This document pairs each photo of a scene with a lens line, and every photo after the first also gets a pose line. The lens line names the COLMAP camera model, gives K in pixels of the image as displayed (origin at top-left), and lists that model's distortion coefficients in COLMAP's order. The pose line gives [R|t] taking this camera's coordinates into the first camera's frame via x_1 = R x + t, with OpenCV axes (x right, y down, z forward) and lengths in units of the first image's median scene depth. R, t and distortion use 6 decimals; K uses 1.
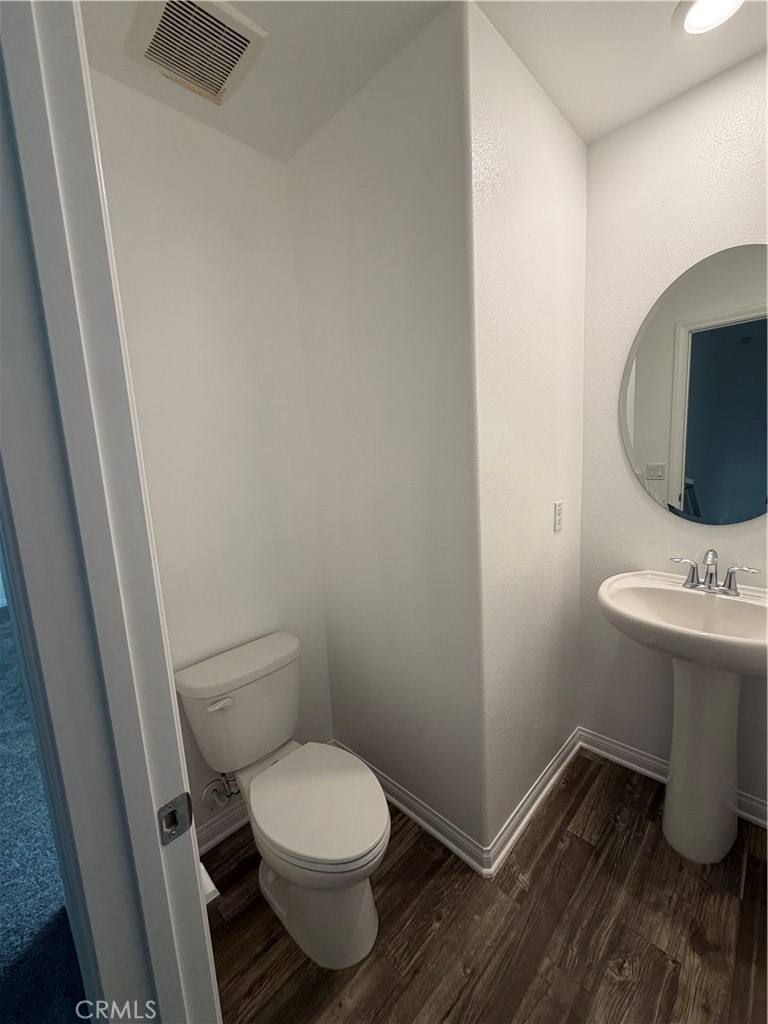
lens RADIAL K [[409.5, 0, 382.4], [0, 409.5, 513.6], [0, 0, 1]] dist [-0.000756, 0.001078]
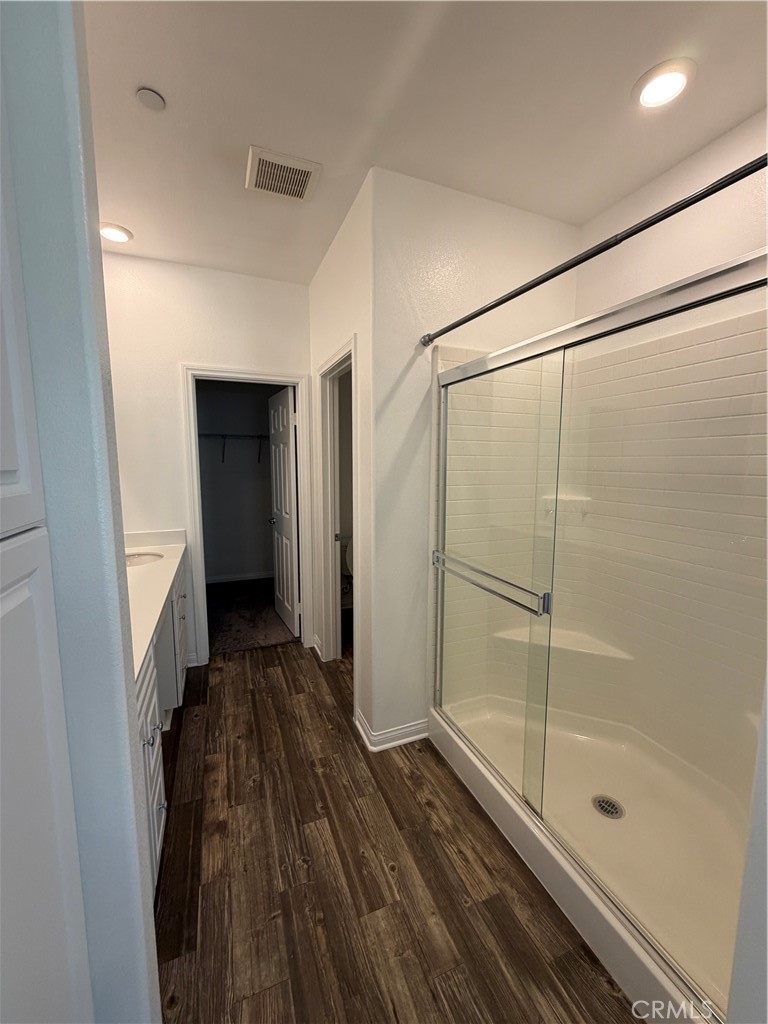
lens RADIAL K [[409.5, 0, 383.0], [0, 409.5, 510.3], [0, 0, 1]] dist [-0.000756, 0.001078]
pose [[-0.390761, 0.164551, -0.905665, 1.628635], [-0.112047, 0.968073, 0.224234, -0.408492], [0.913647, 0.189099, -0.359848, 1.778261]]
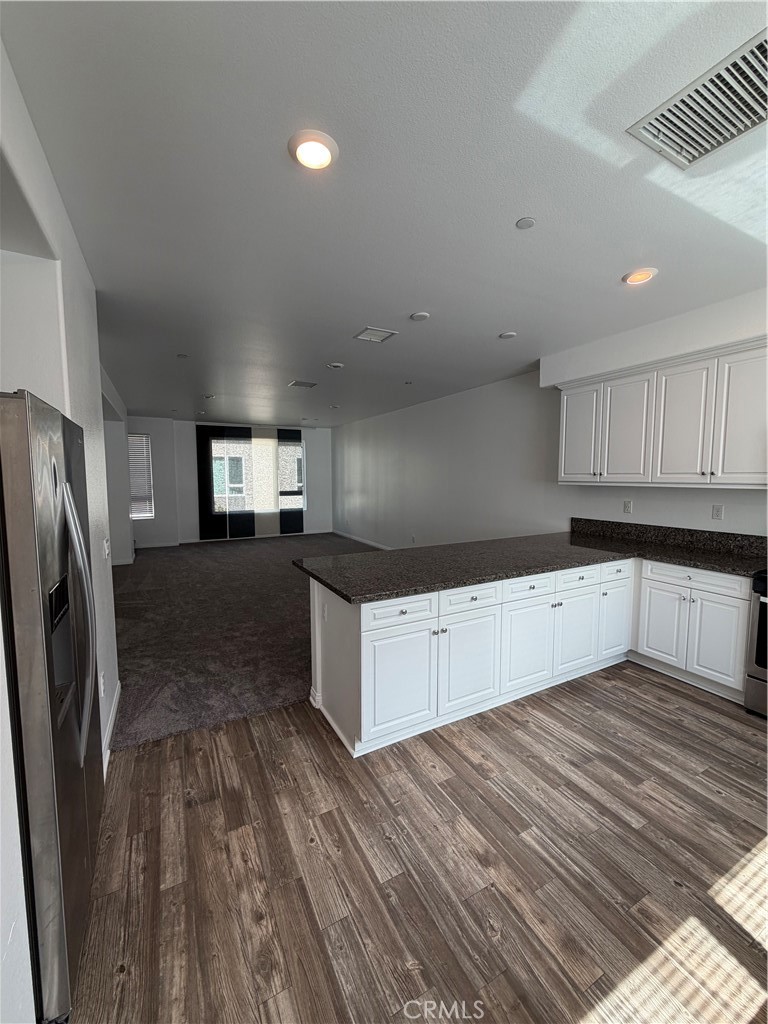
lens RADIAL K [[409.5, 0, 382.3], [0, 409.5, 510.5], [0, 0, 1]] dist [-0.000756, 0.001078]
pose [[0.289920, -0.023595, 0.956760, -0.650941], [0.125181, 0.992043, -0.013468, -0.181338], [-0.948829, 0.123673, 0.290567, 0.747141]]
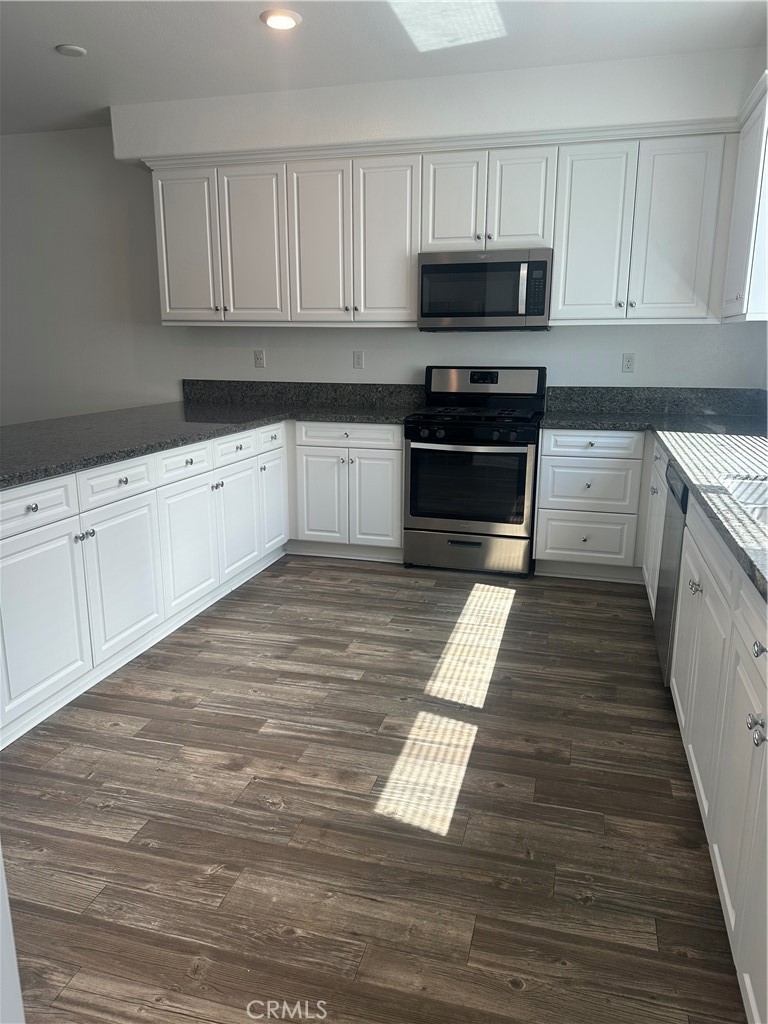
lens RADIAL K [[717.5, 0, 391.8], [0, 717.5, 522.1], [0, 0, 1]] dist [0.037253, -0.045696]
pose [[-0.503763, -0.152540, 0.850267, -1.045113], [0.145454, 0.955254, 0.257553, -0.065511], [-0.851508, 0.253420, -0.459034, 1.340301]]
